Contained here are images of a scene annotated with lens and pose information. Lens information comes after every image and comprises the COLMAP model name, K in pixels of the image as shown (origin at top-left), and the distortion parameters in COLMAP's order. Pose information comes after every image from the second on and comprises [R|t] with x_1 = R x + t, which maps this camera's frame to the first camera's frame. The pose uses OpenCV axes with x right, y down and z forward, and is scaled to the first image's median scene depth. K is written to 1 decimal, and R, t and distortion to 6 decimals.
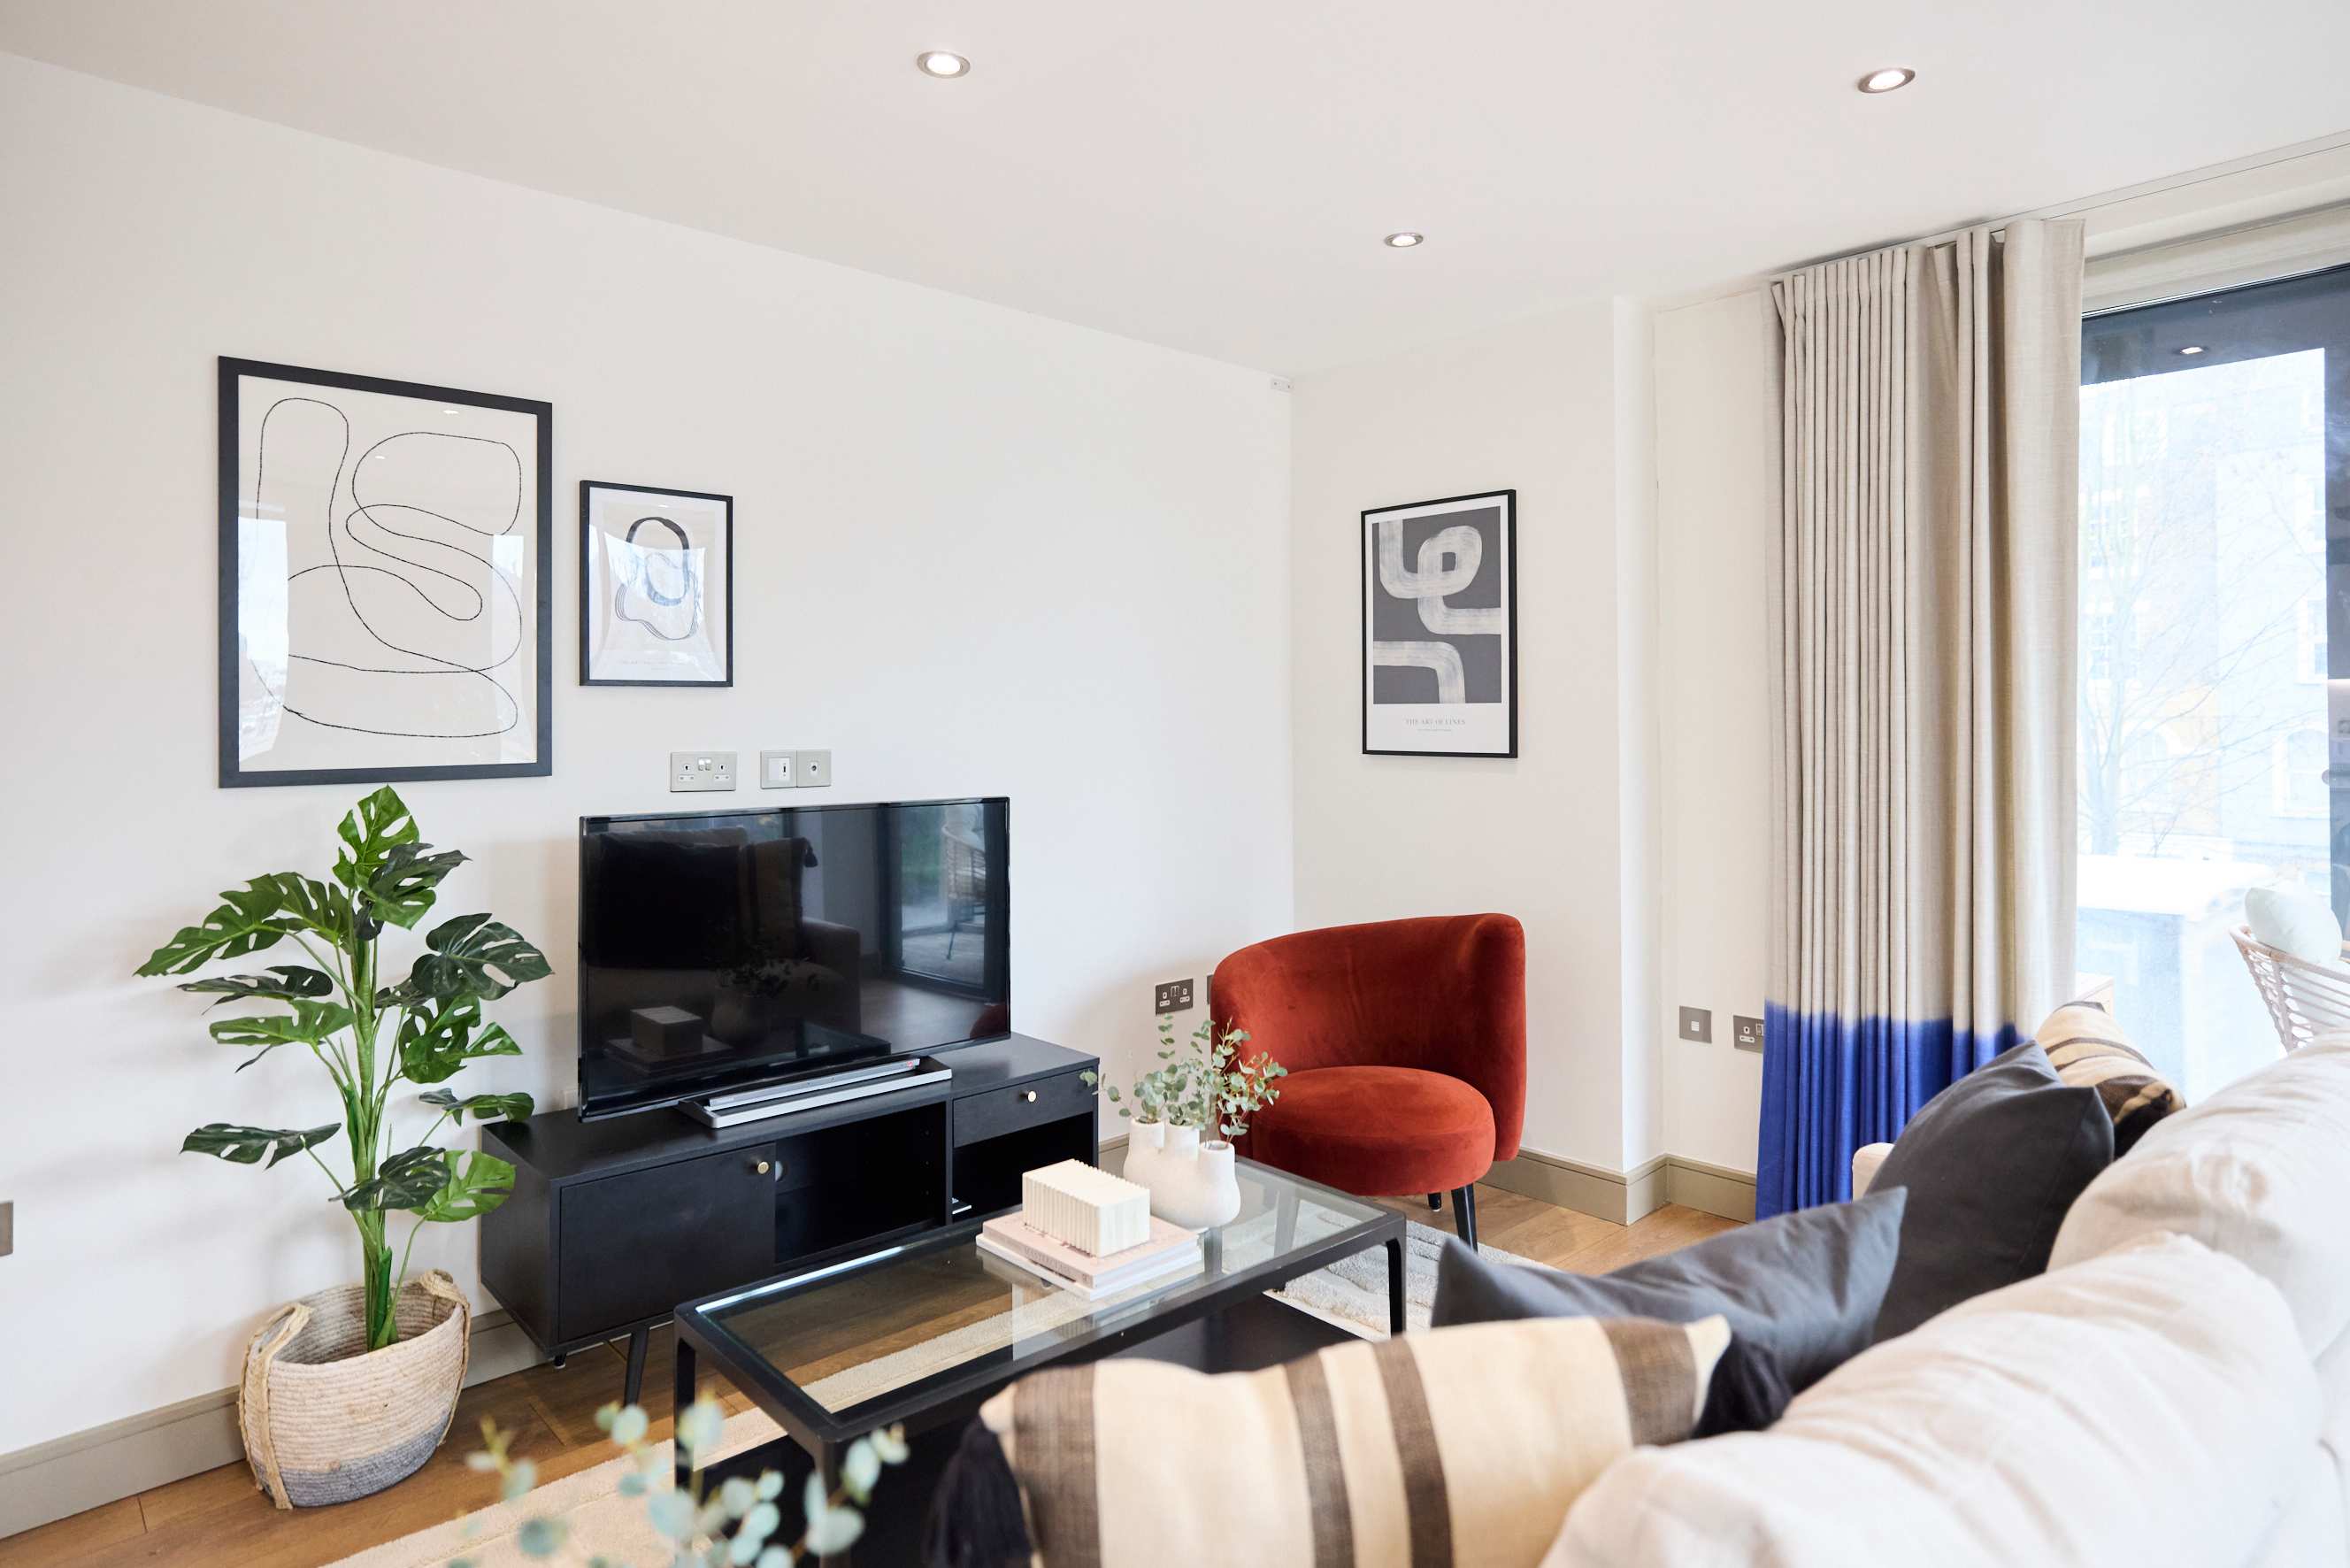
lens RADIAL K [[1375.0, 0, 1170.8], [0, 1375.0, 724.2], [0, 0, 1]] dist [-0.002077, 0.001167]
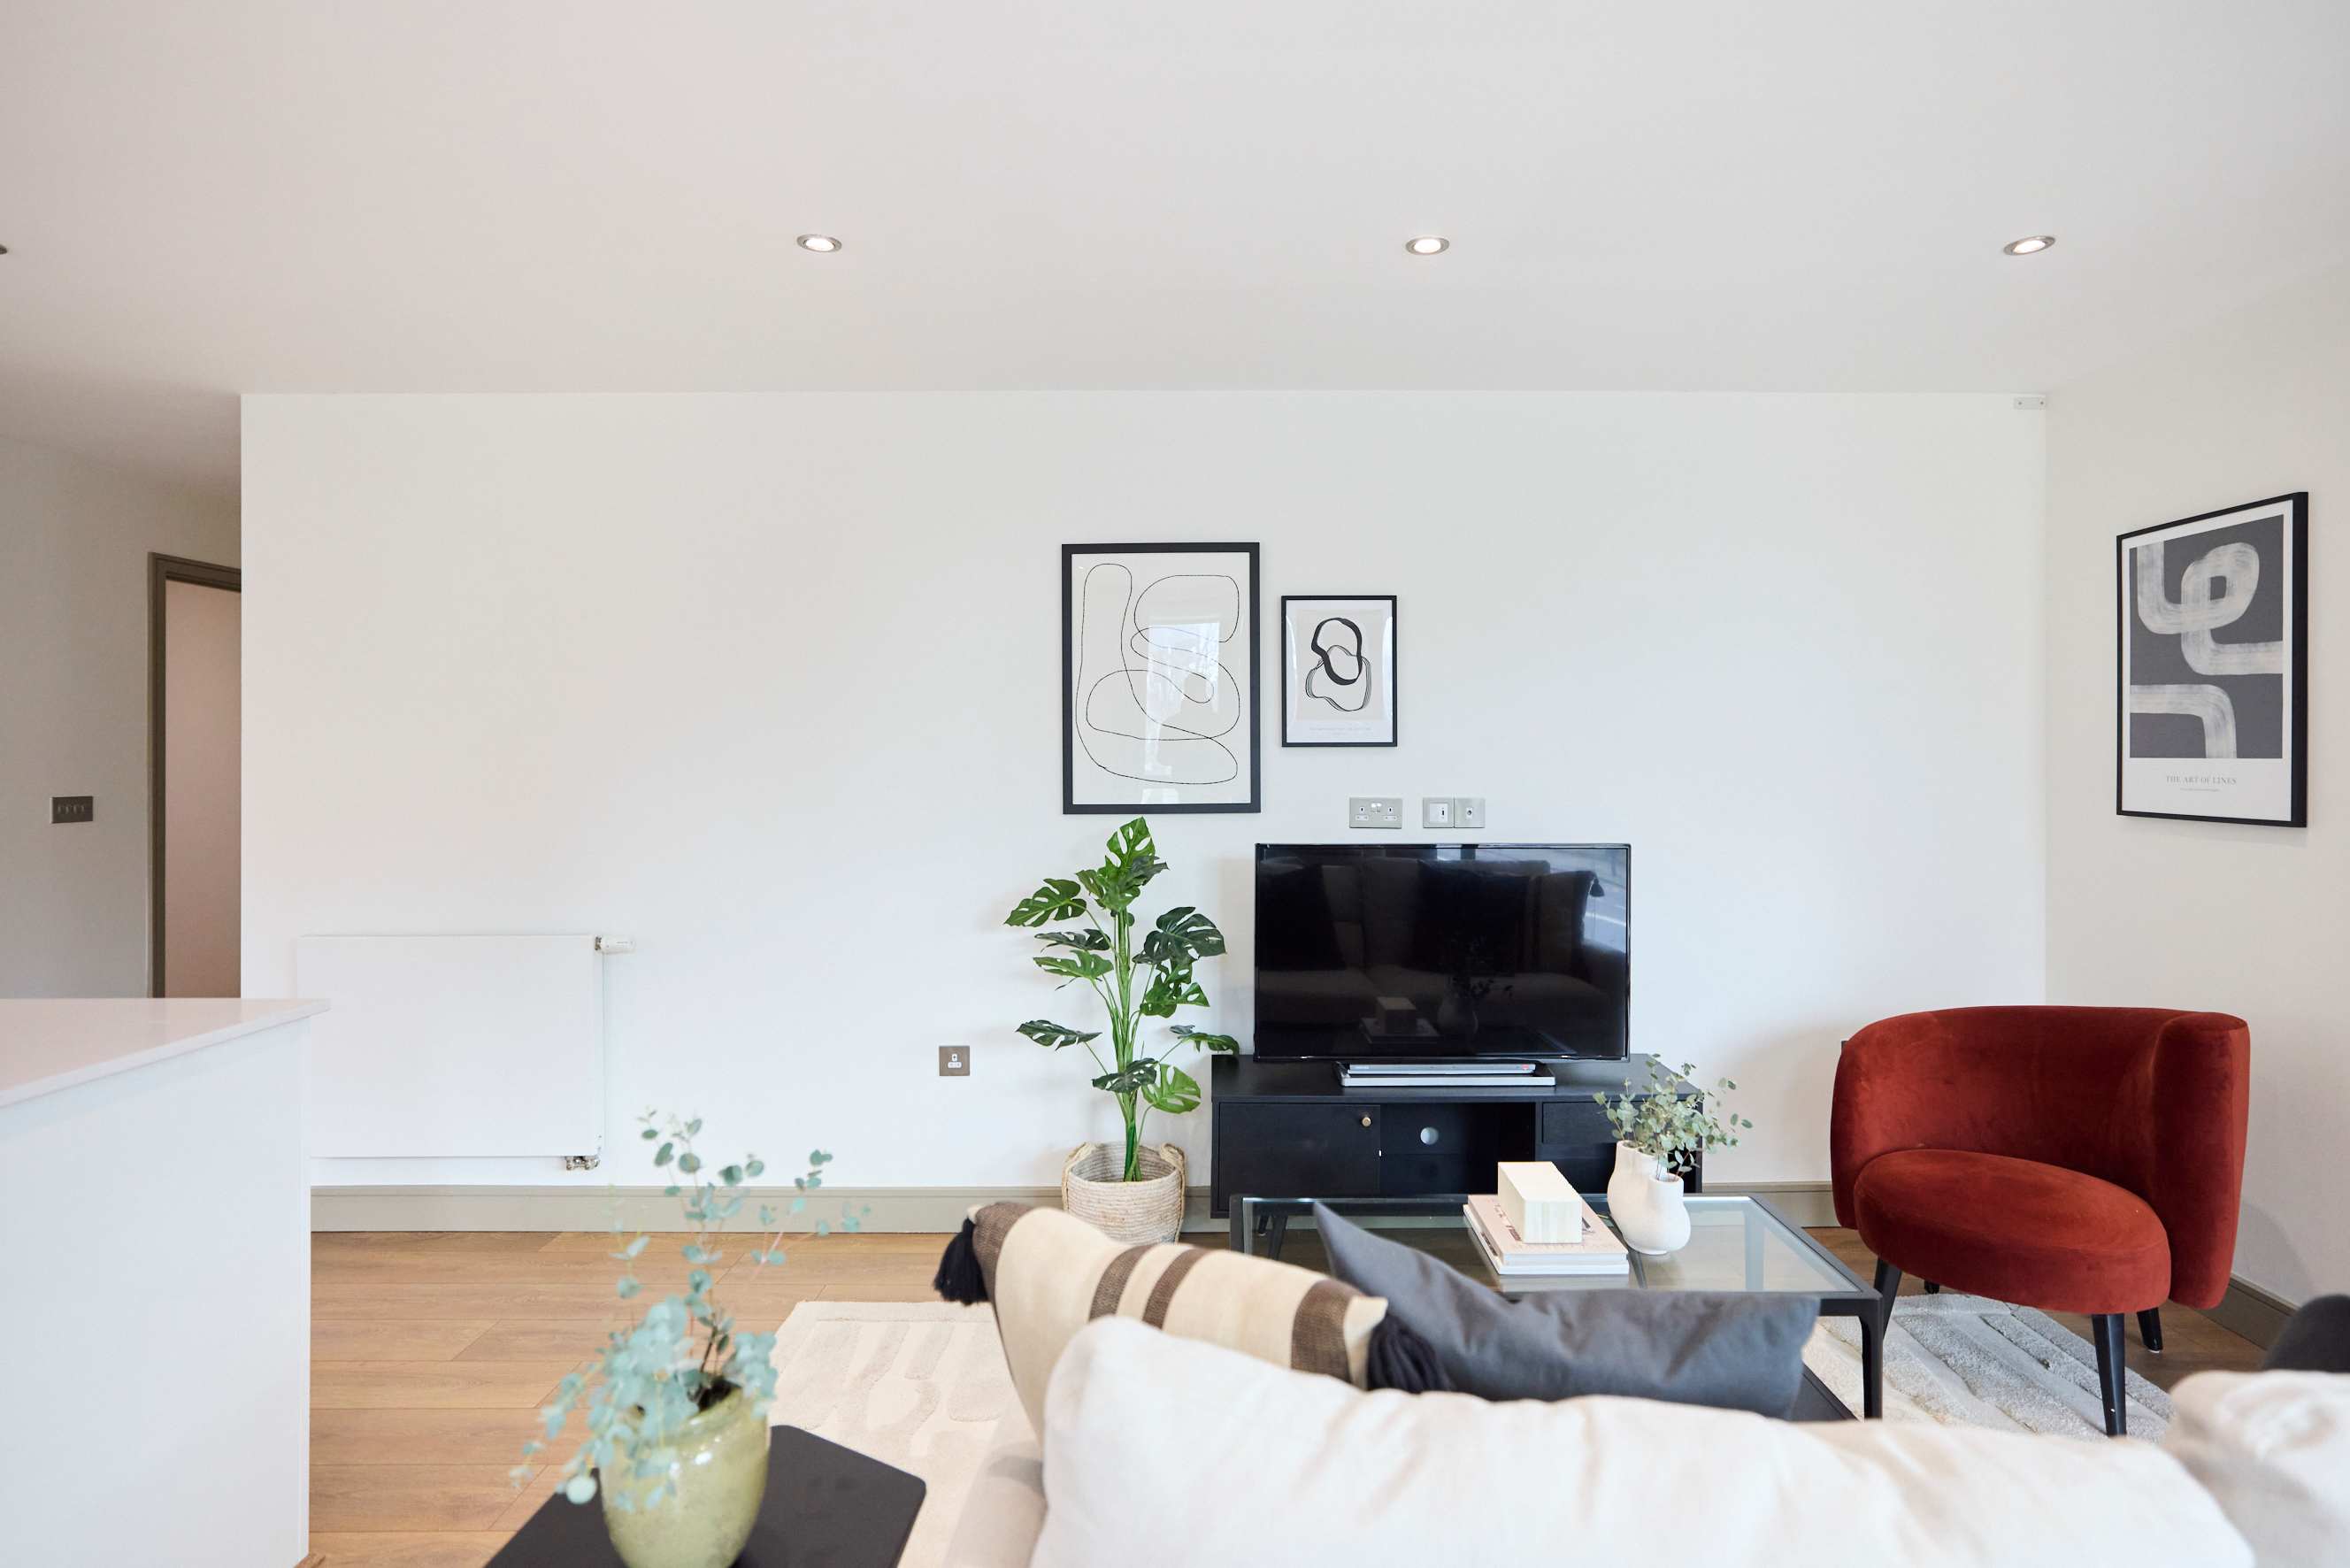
lens RADIAL K [[1259.7, 0, 1175.0], [0, 1259.7, 784.0], [0, 0, 1]] dist [-0.045891, 0.030888]
pose [[0.720061, 0.017679, -0.693686, 0.349315], [-0.003374, 0.999753, 0.021977, -0.018015], [0.693903, -0.013484, 0.719942, 0.028390]]
